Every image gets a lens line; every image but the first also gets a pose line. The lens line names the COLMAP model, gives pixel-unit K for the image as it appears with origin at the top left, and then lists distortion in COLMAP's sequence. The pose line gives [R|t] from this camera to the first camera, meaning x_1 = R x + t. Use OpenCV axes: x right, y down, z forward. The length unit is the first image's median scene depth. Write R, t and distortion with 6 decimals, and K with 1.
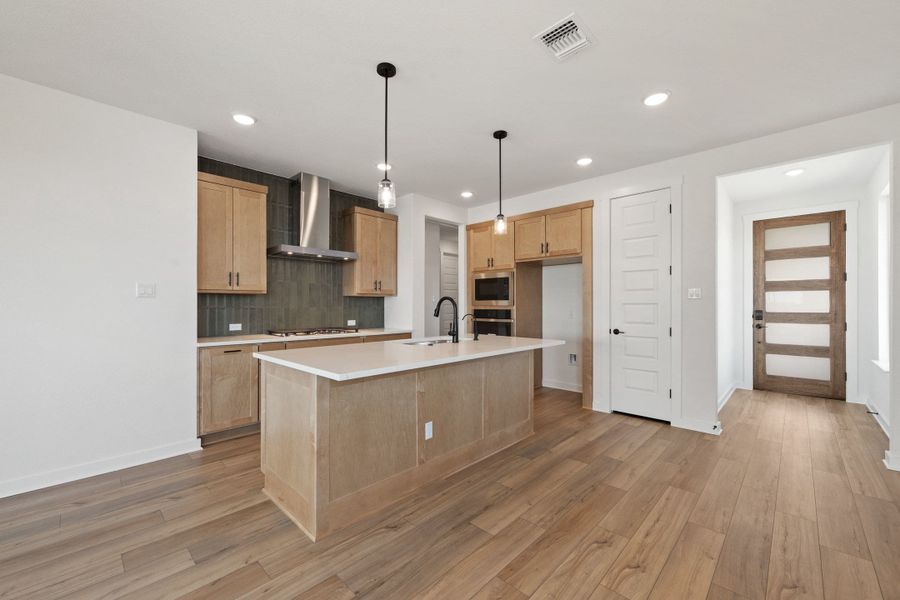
lens RADIAL K [[356.0, 0, 441.4], [0, 356.0, 301.2], [0, 0, 1]] dist [0.002461, -0.001589]
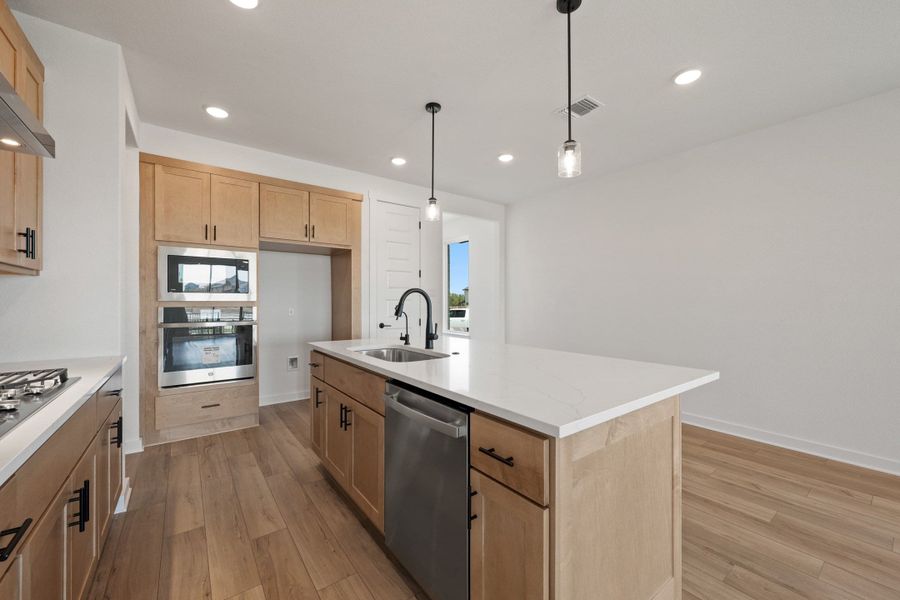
lens RADIAL K [[356.0, 0, 449.8], [0, 356.0, 299.9], [0, 0, 1]] dist [0.002461, -0.001589]
pose [[0.150765, 0.007008, 0.988545, -0.530938], [-0.012676, 0.999906, -0.005156, 0.010583], [-0.988488, -0.011753, 0.150839, 0.621495]]
